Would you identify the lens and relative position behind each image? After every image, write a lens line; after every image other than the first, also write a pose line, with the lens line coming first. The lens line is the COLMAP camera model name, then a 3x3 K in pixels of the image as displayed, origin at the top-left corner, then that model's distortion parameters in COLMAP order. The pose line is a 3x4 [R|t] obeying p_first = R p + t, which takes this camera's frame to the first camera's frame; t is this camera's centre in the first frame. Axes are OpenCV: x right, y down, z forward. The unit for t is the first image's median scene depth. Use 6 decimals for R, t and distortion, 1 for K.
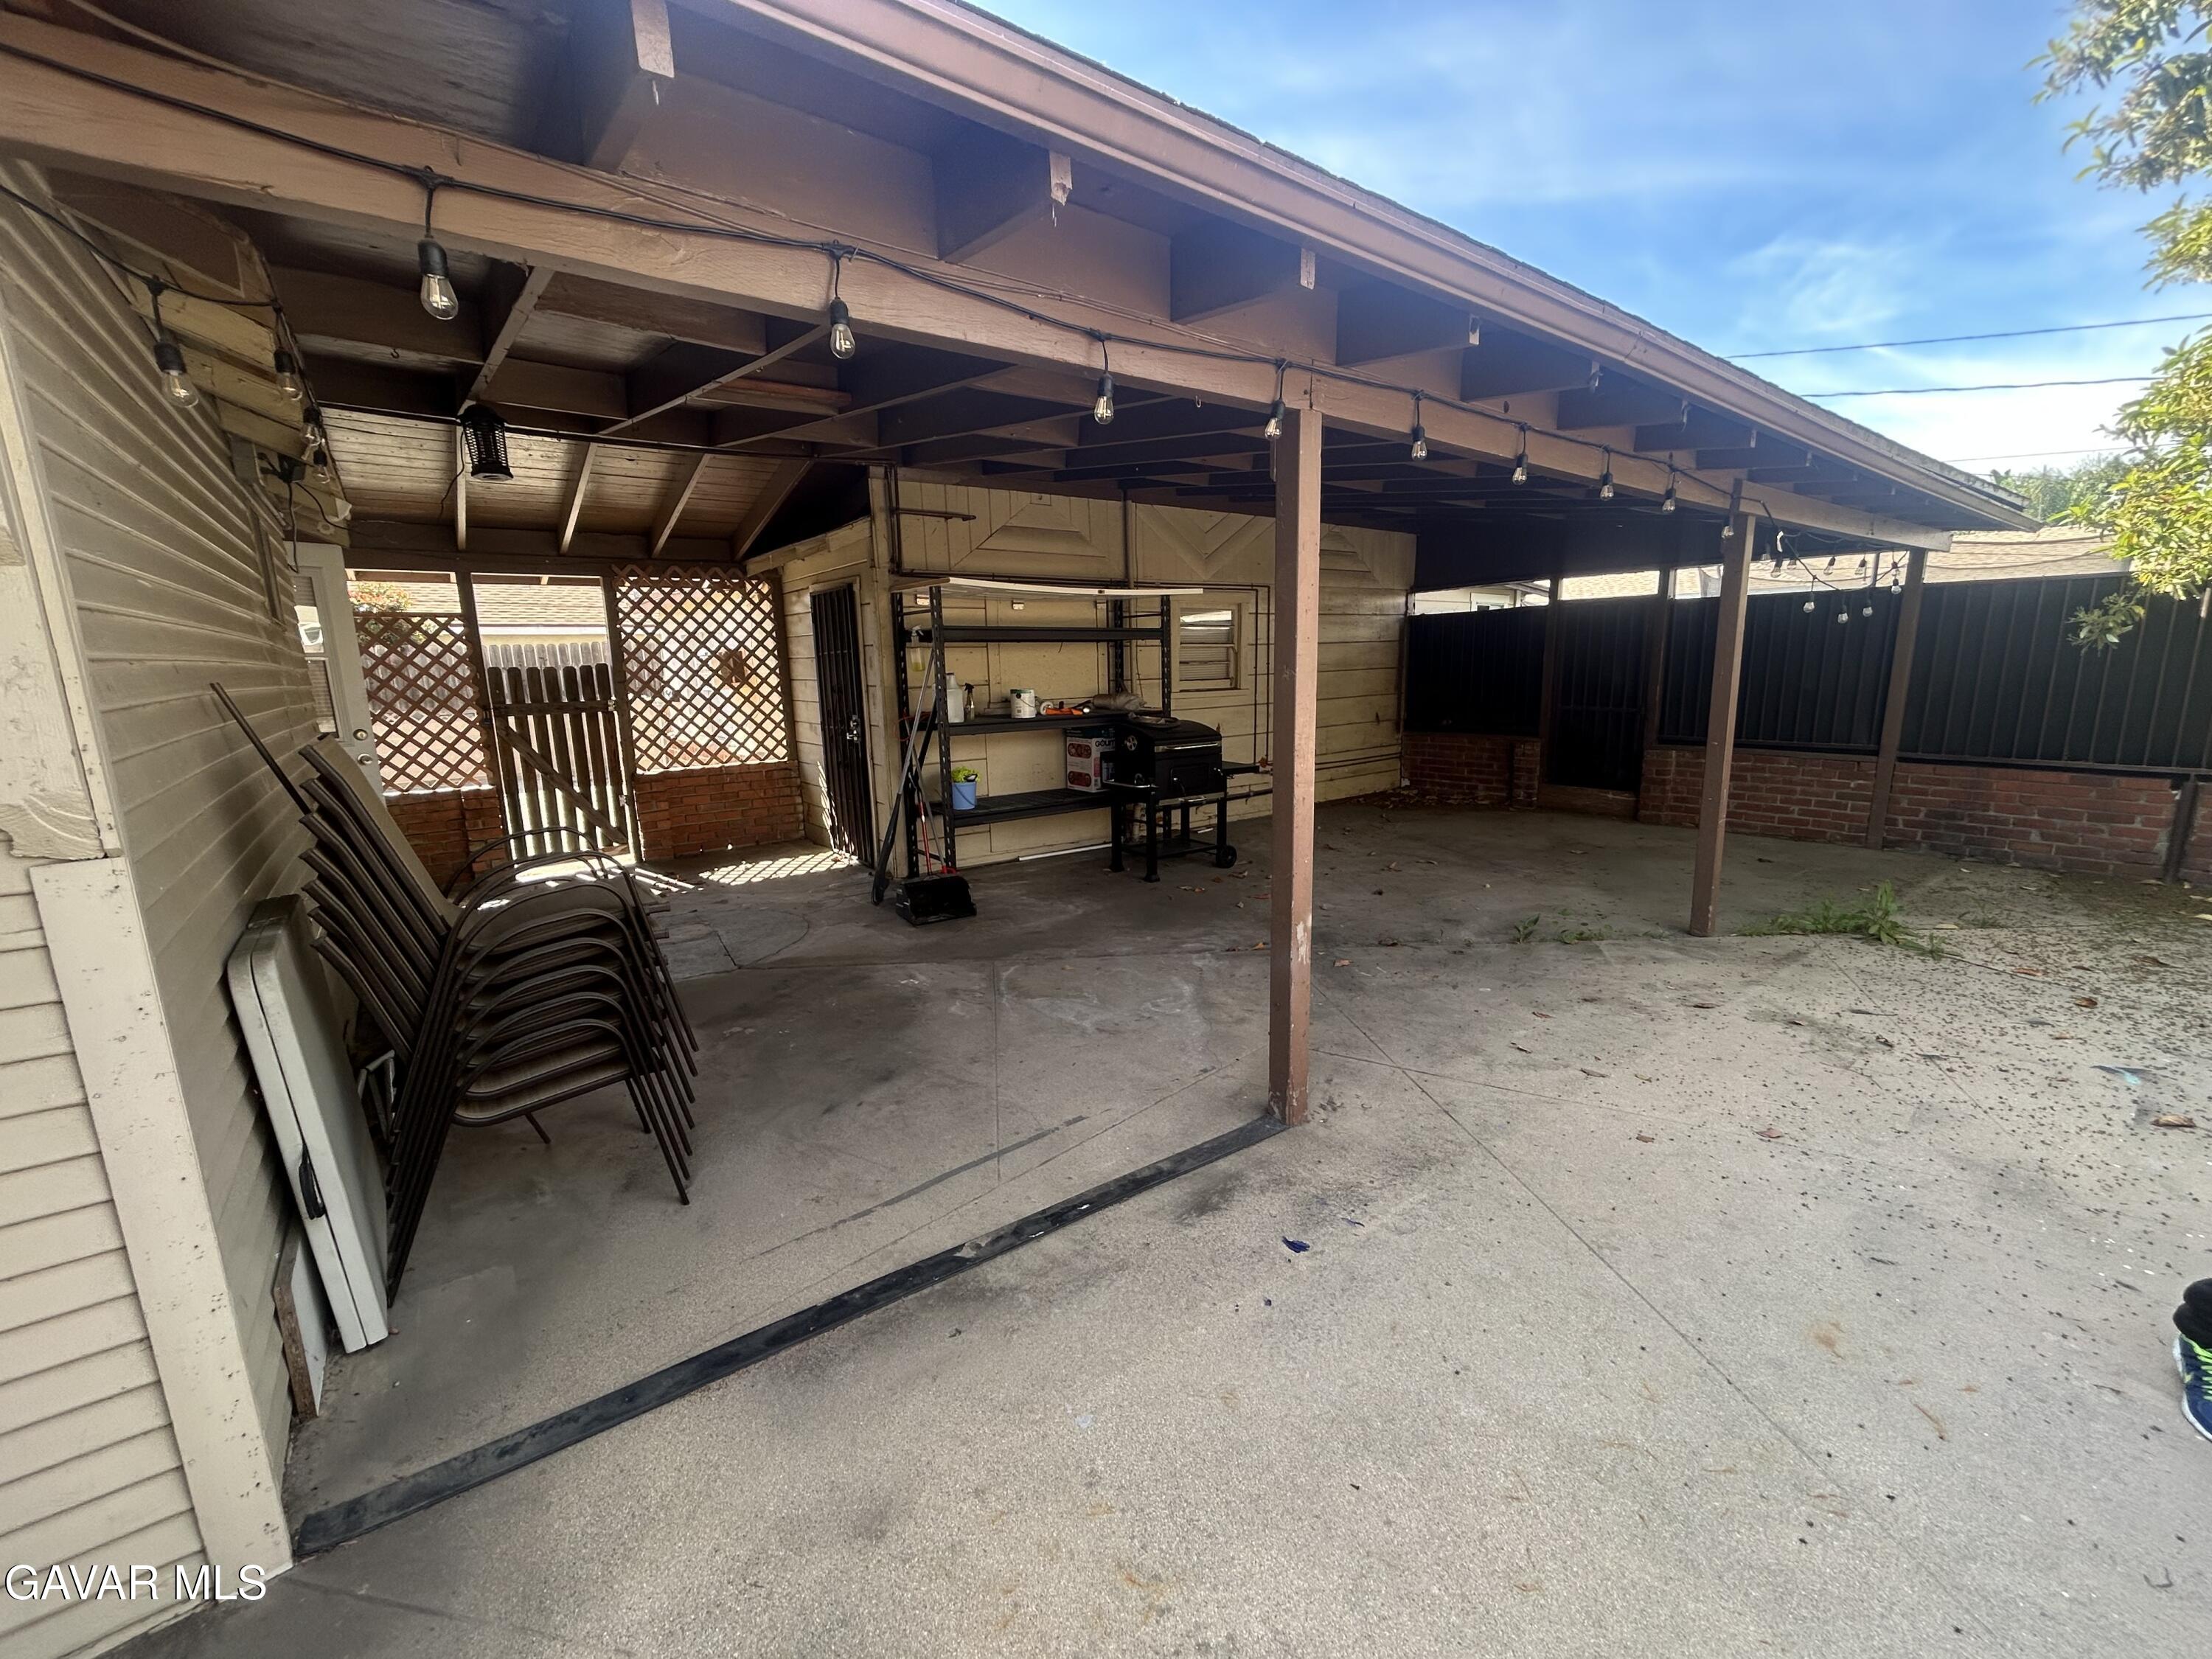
lens RADIAL K [[899.3, 0, 1110.2], [0, 899.3, 827.2], [0, 0, 1]] dist [-0.001361, 0.000595]
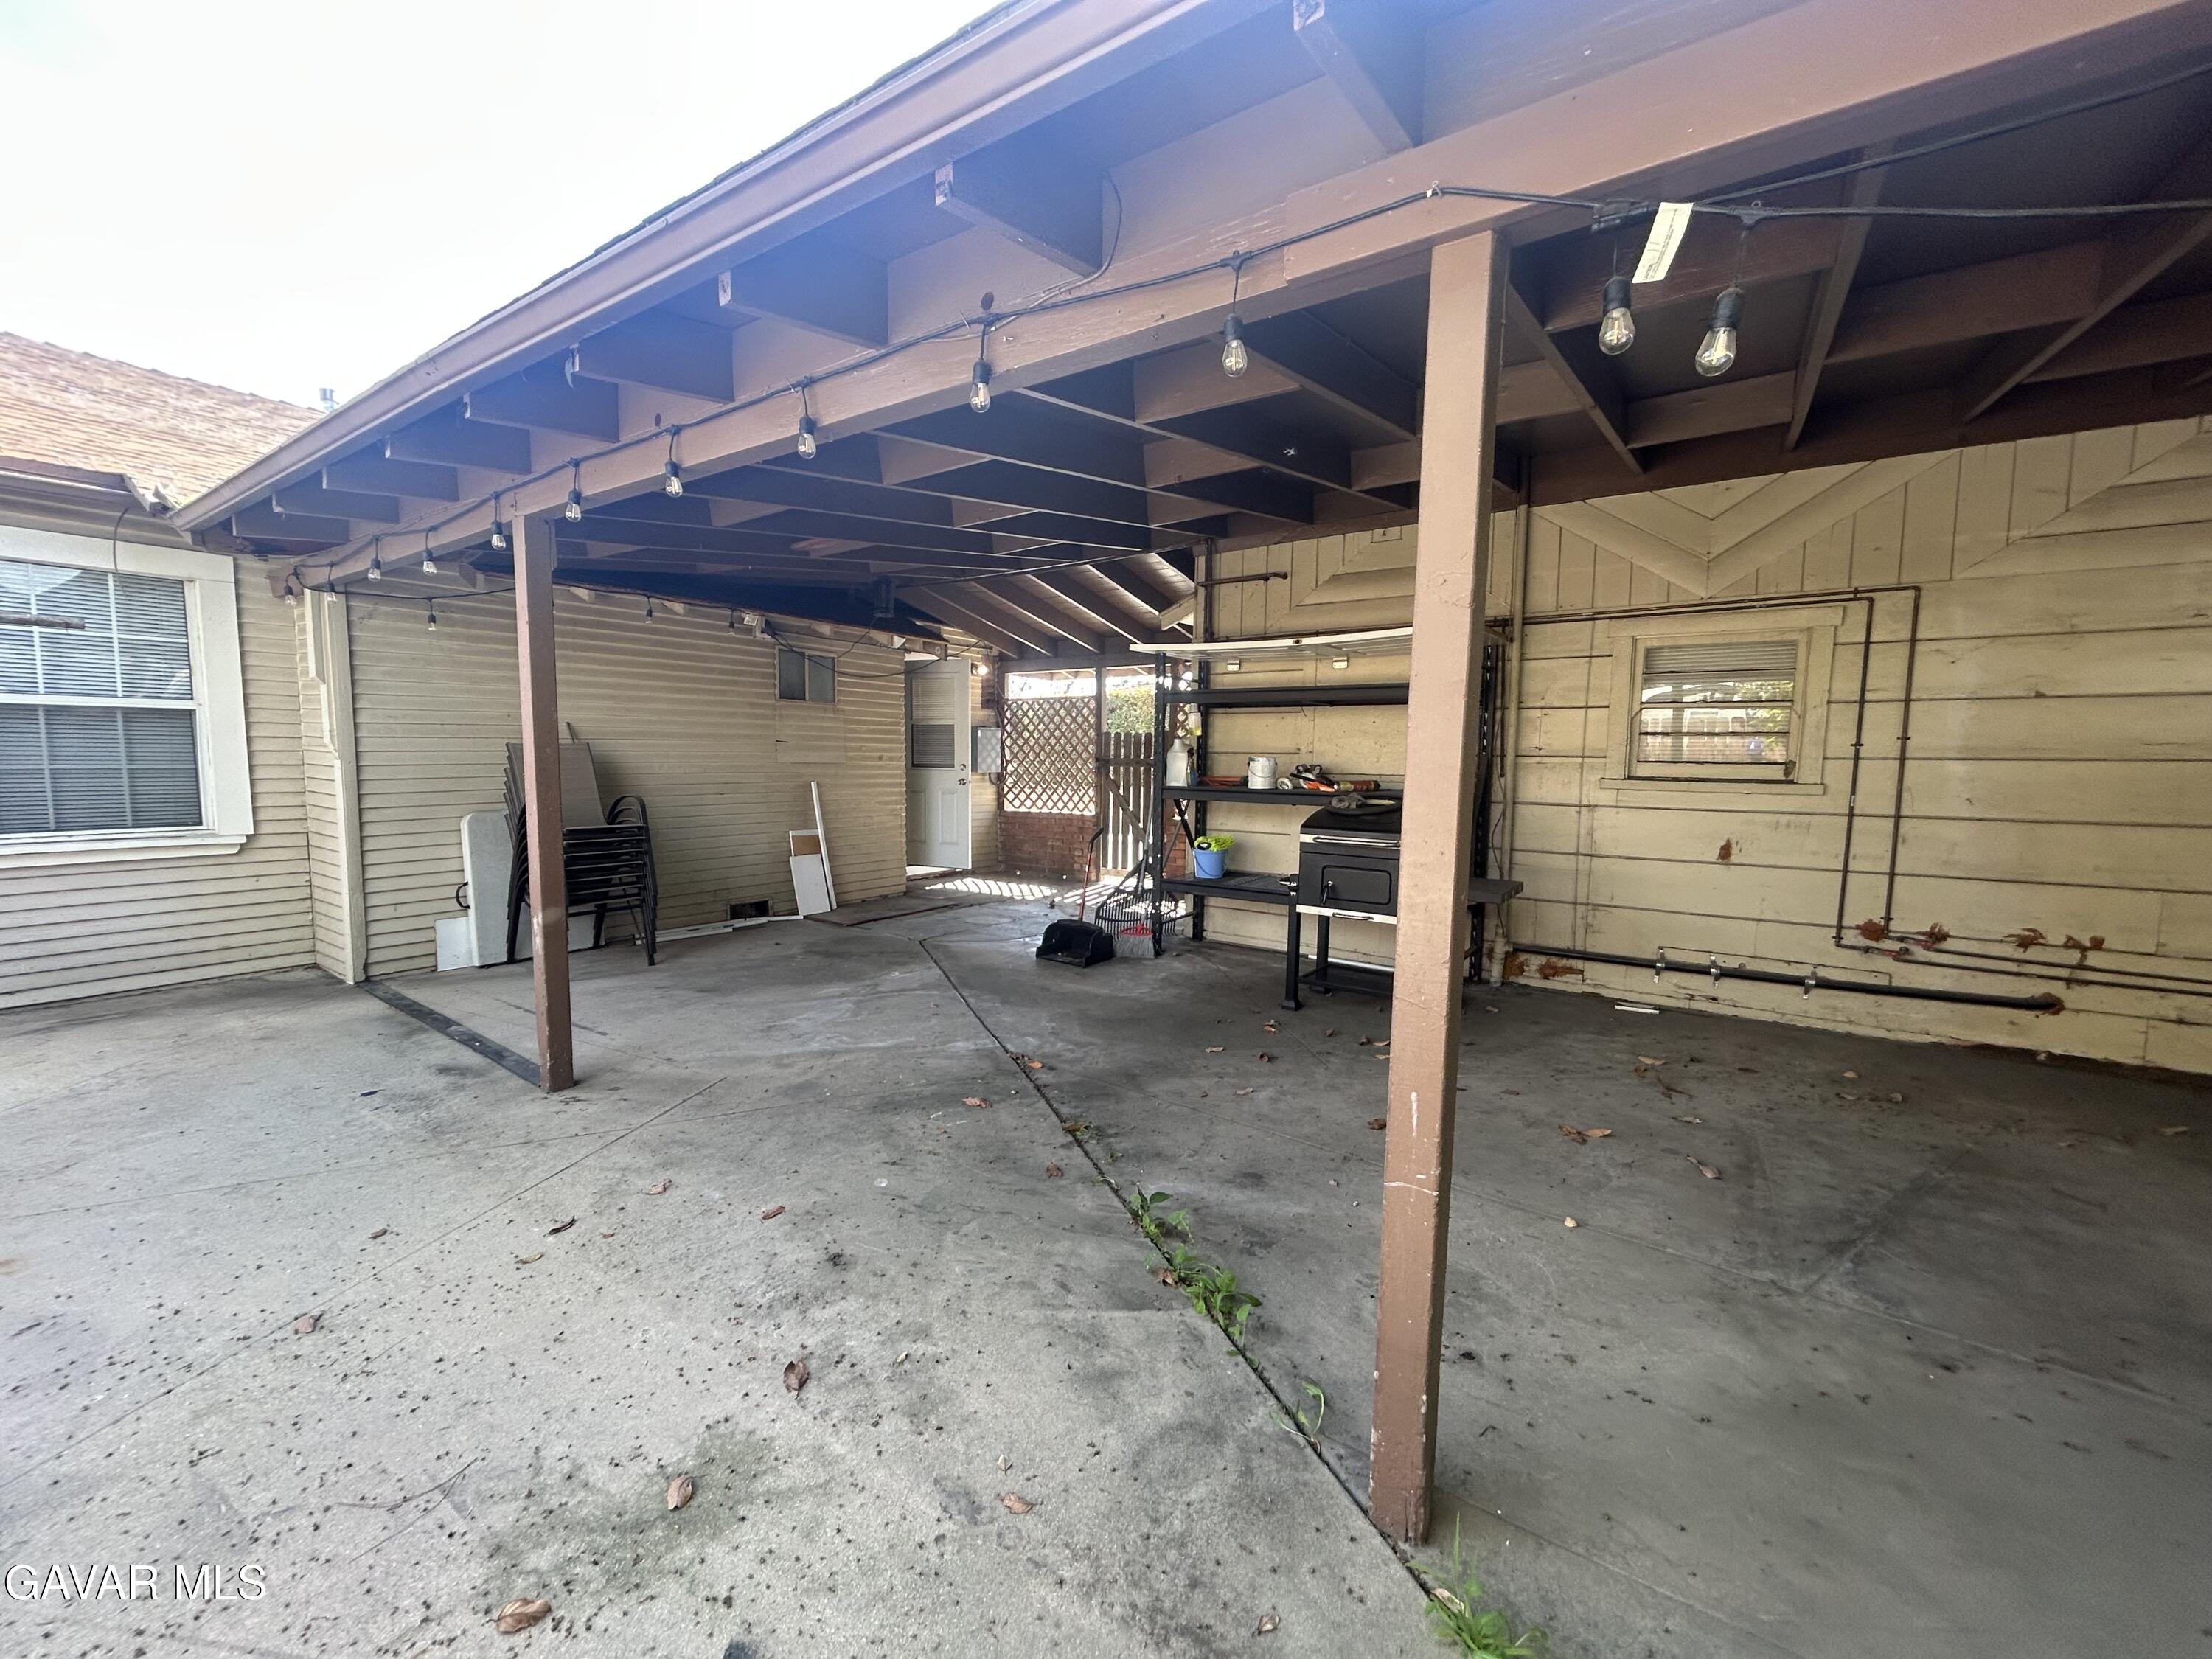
lens RADIAL K [[899.3, 0, 1105.9], [0, 899.3, 836.2], [0, 0, 1]] dist [-0.001361, 0.000595]
pose [[0.302505, 0.112650, -0.946468, 1.098374], [-0.189385, 0.980296, 0.056146, -0.151185], [0.934144, 0.162263, 0.317878, 0.905430]]
